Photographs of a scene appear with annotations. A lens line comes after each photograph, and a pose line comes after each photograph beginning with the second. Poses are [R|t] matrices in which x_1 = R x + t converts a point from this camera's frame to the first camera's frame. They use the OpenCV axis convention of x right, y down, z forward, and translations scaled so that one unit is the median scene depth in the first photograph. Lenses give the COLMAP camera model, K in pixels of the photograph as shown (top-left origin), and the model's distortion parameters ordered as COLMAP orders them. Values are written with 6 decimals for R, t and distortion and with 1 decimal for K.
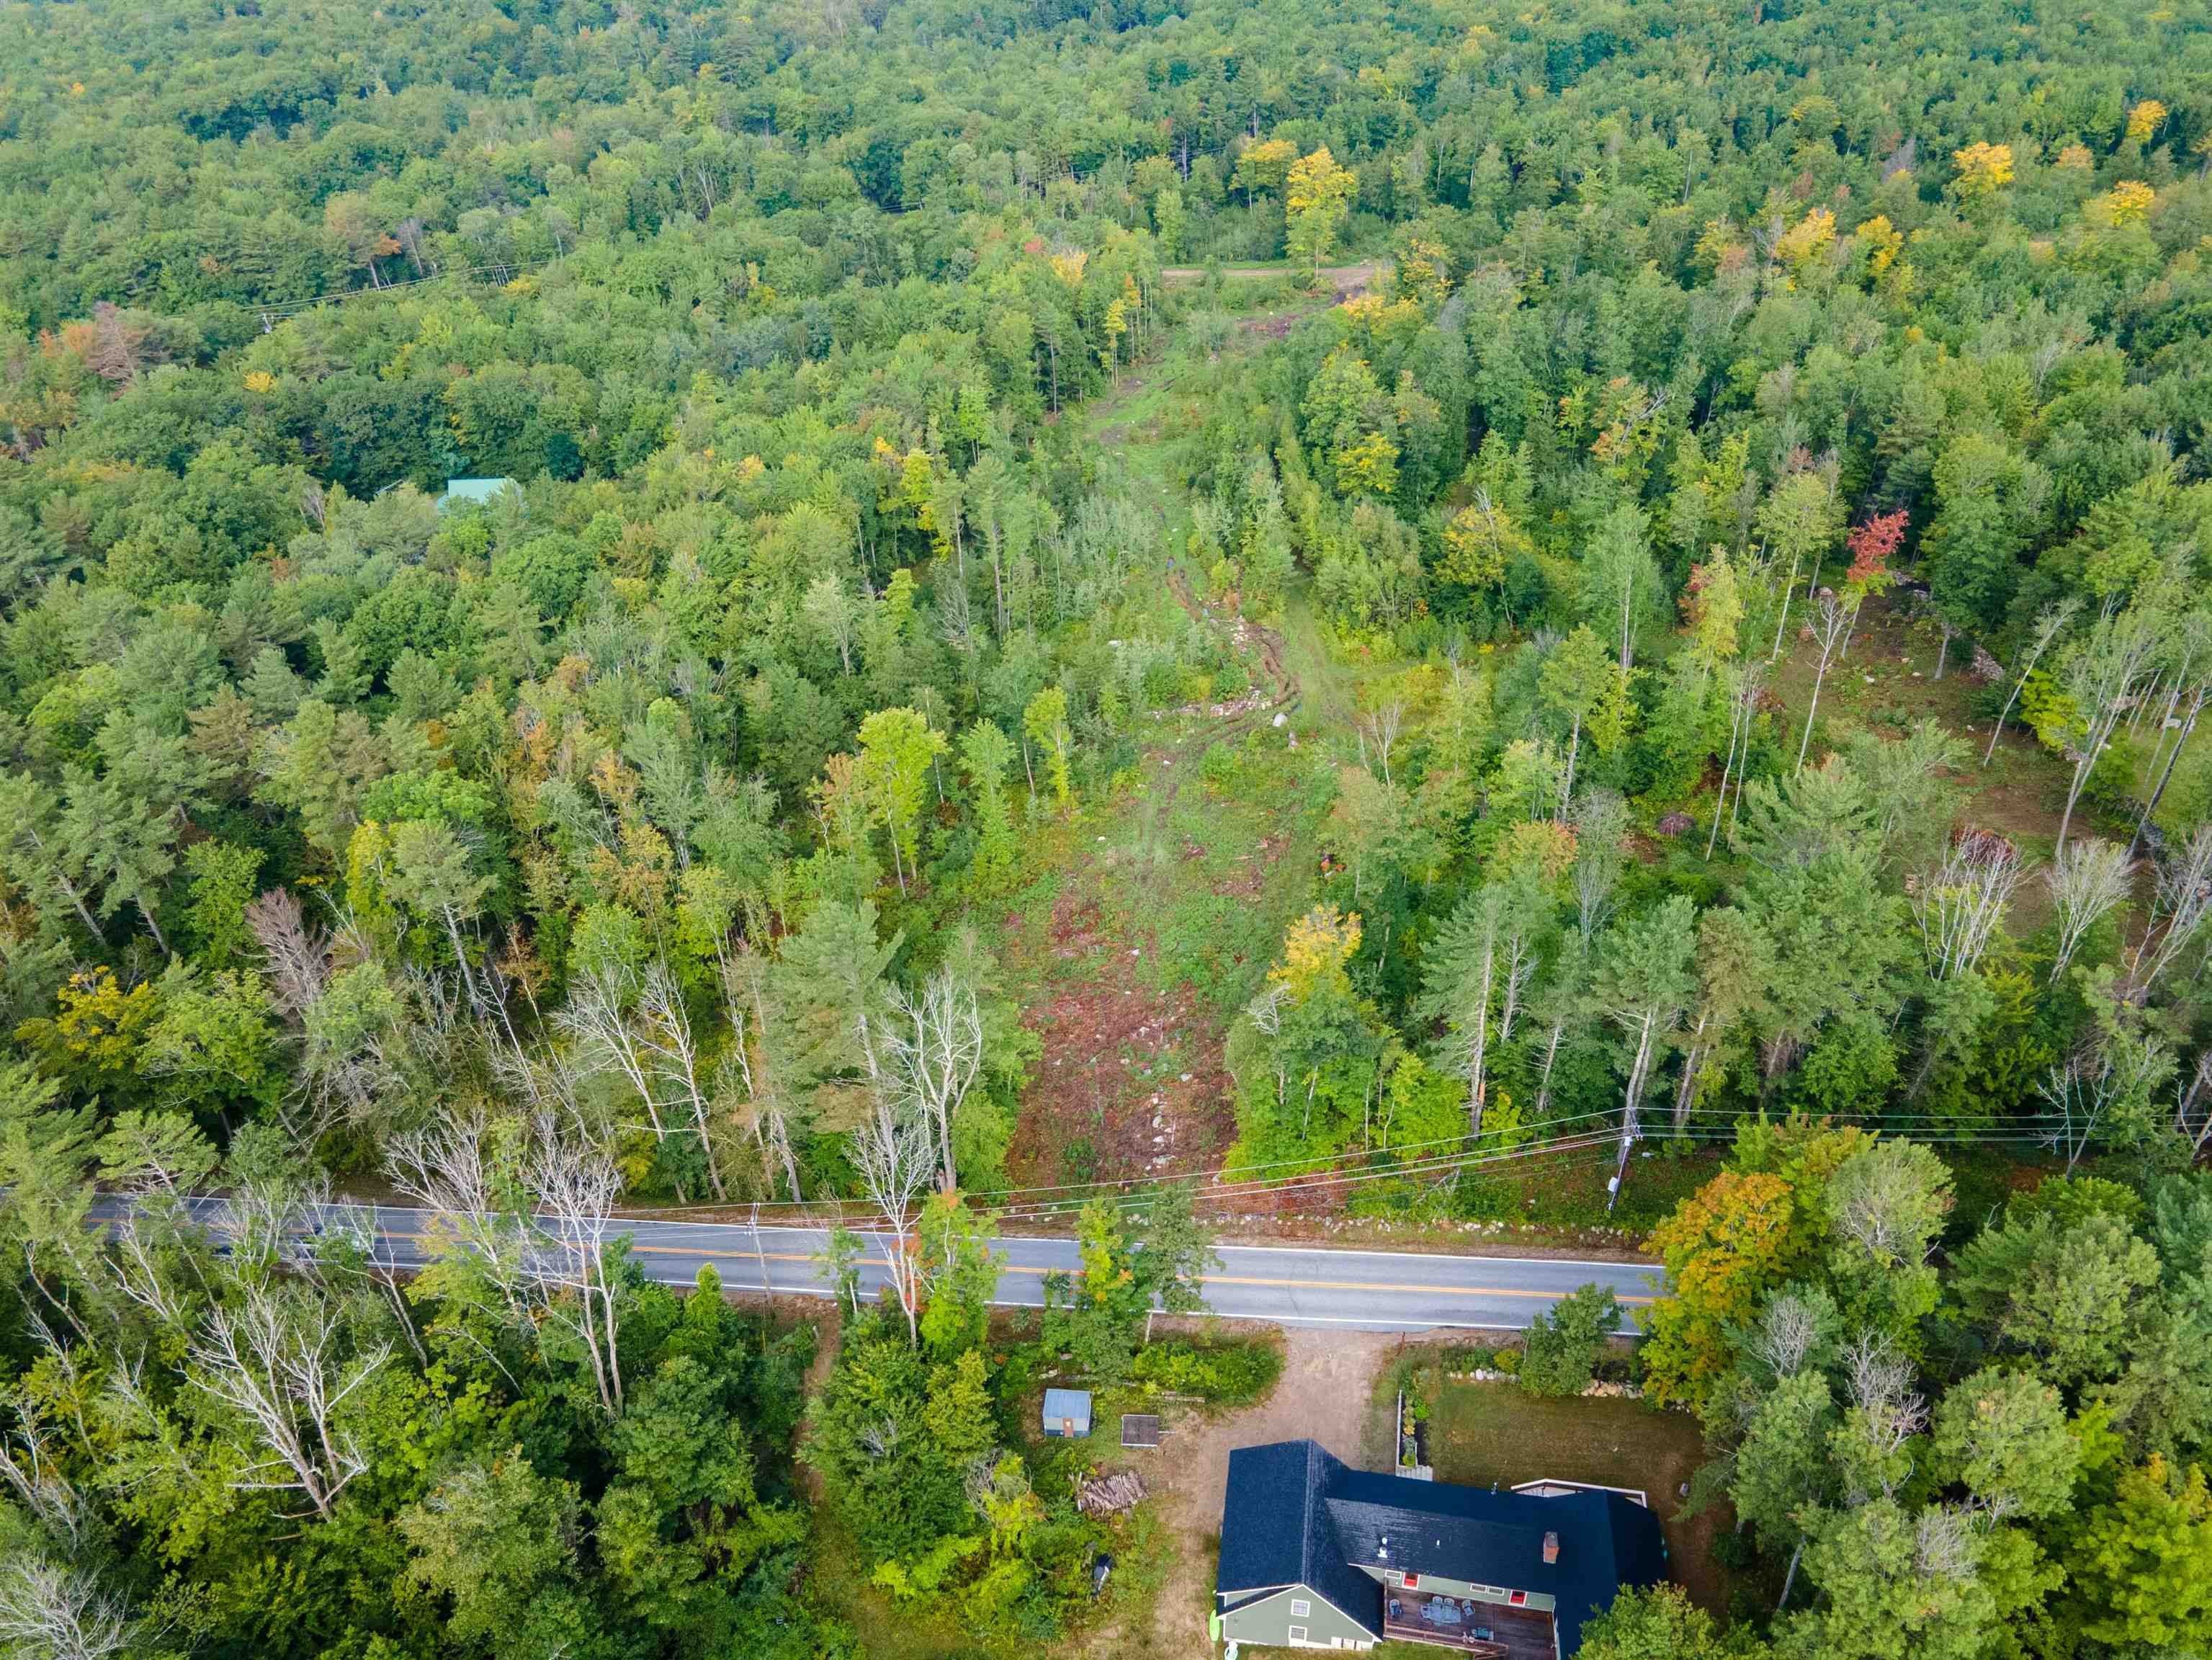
lens RADIAL K [[1647.9, 0, 1096.6], [0, 1647.9, 844.7], [0, 0, 1]] dist [0.017672, 0.034885]
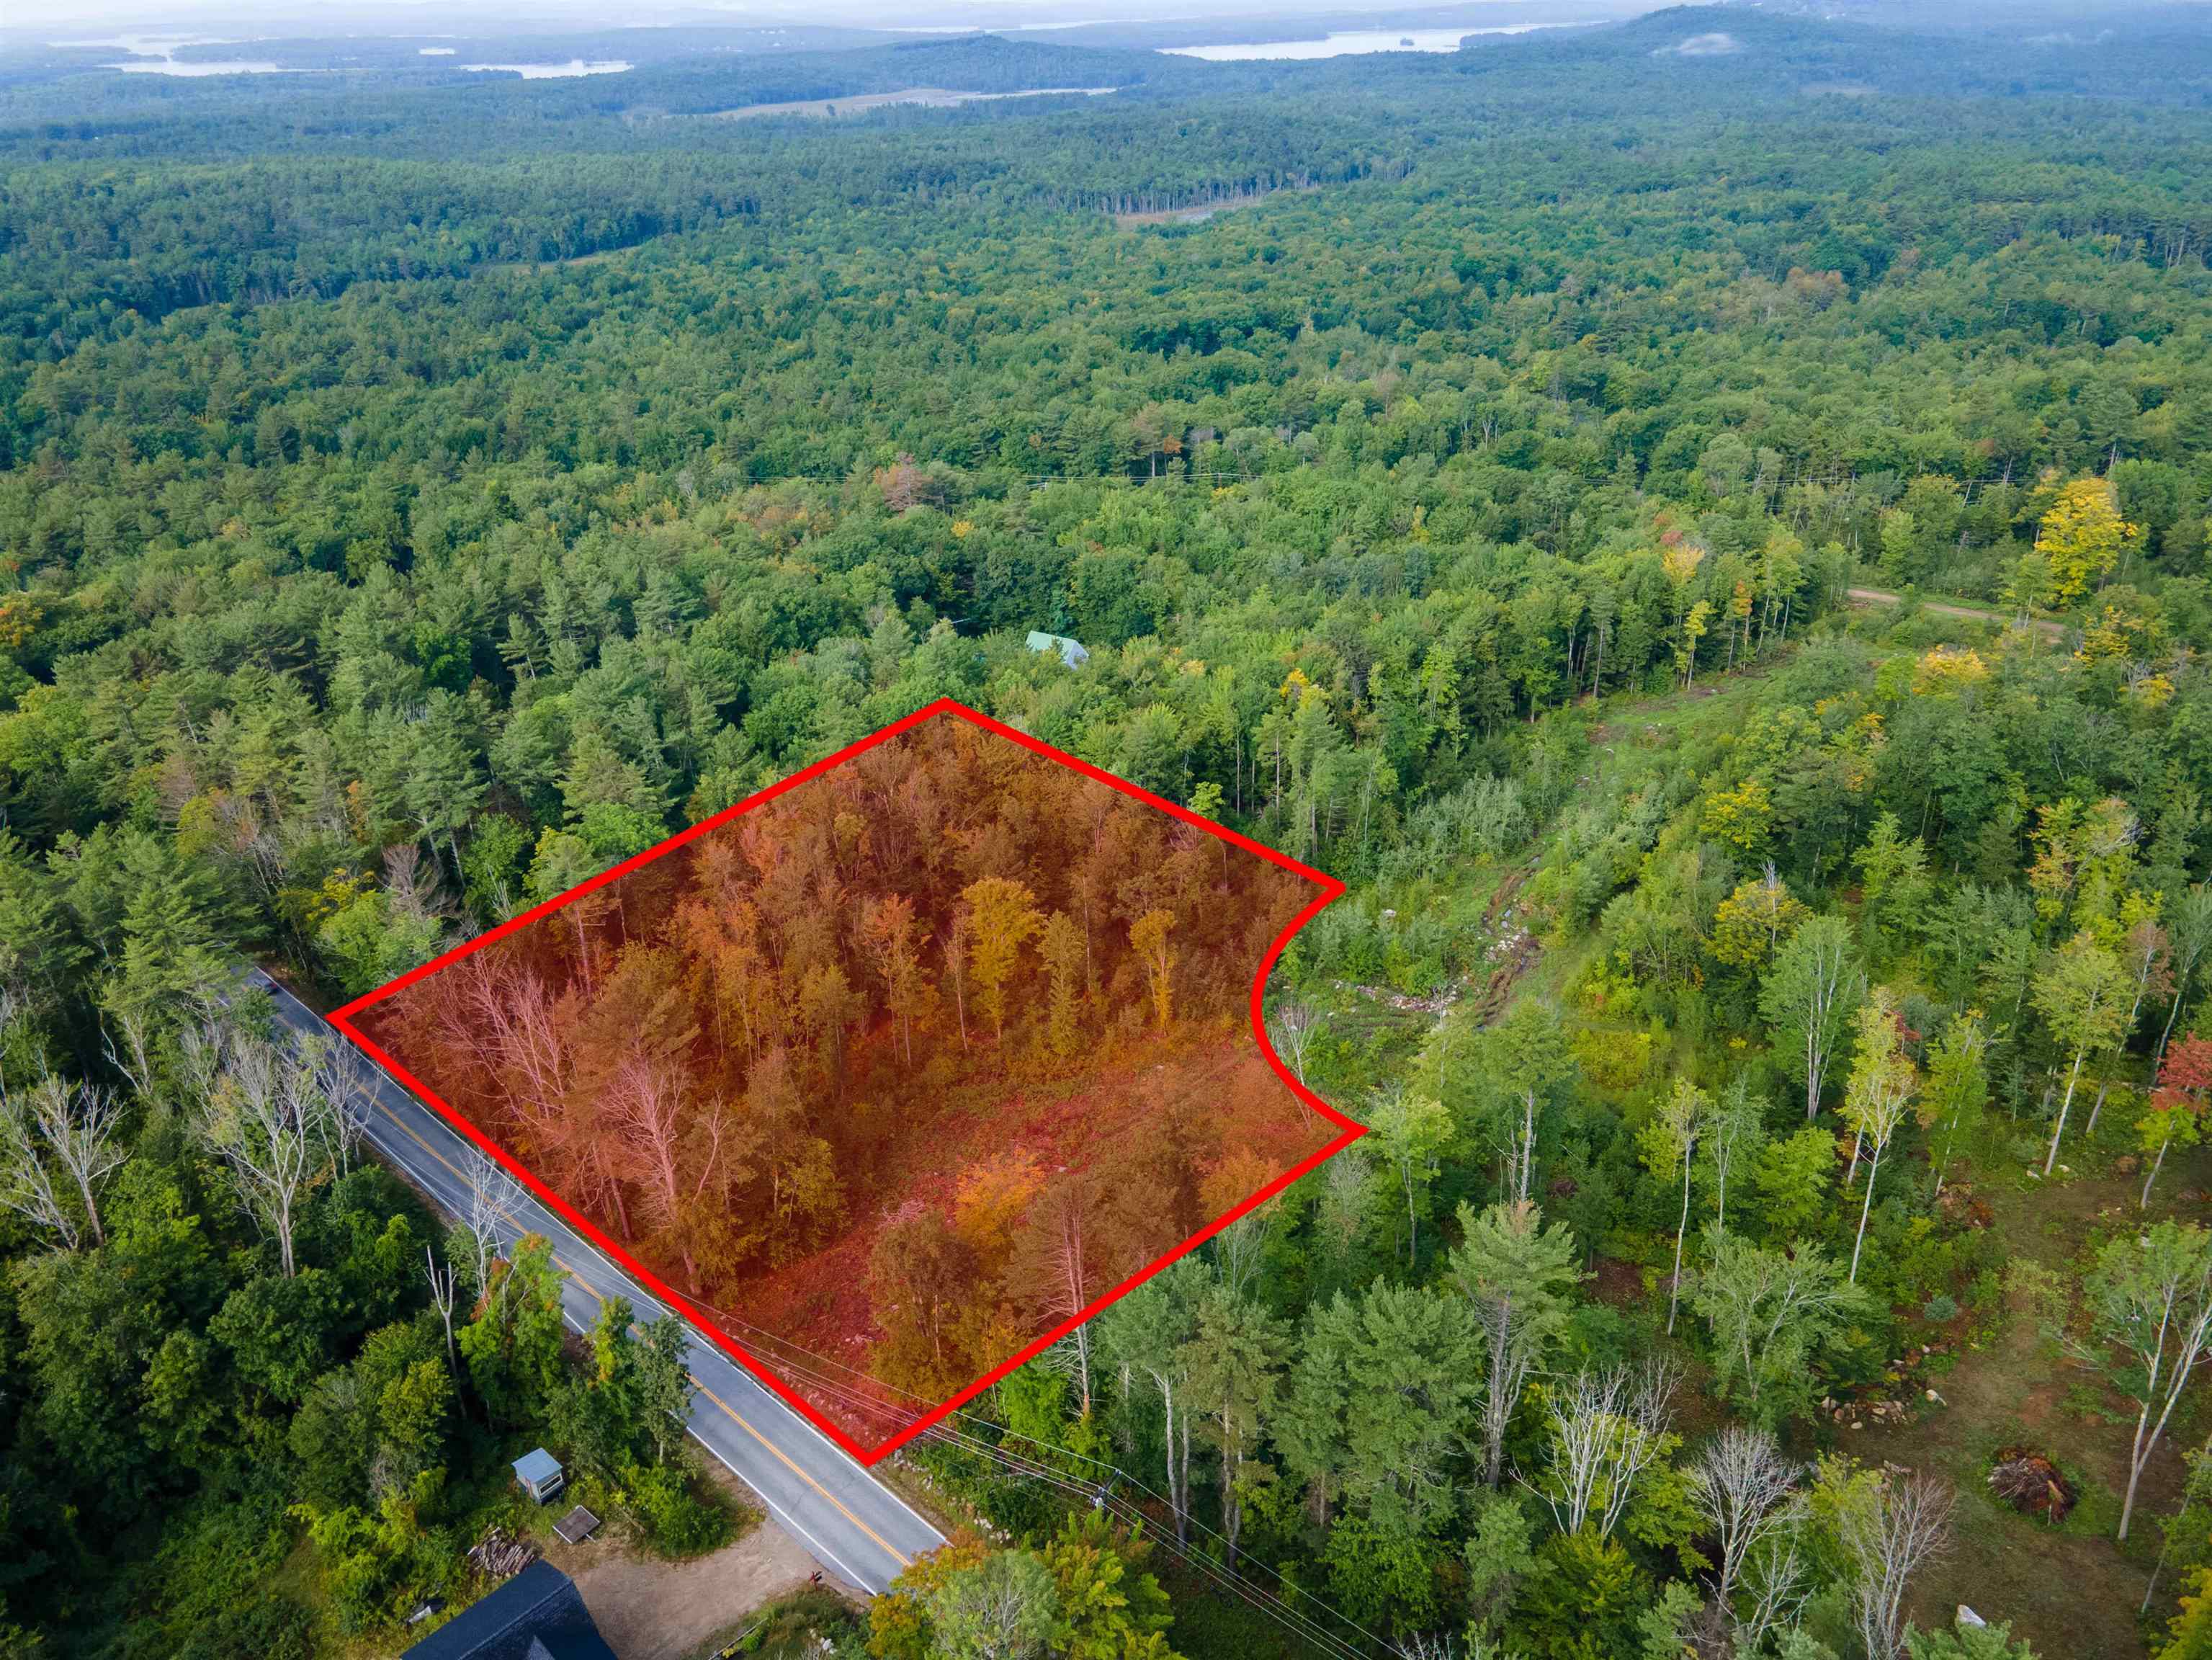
lens RADIAL K [[1647.9, 0, 1104.5], [0, 1647.9, 834.0], [0, 0, 1]] dist [0.017672, 0.034885]
pose [[0.804367, 0.271315, -0.528566, 0.438367], [-0.342295, 0.938782, -0.039022, -0.081570], [0.485621, 0.212314, 0.847995, 0.095030]]
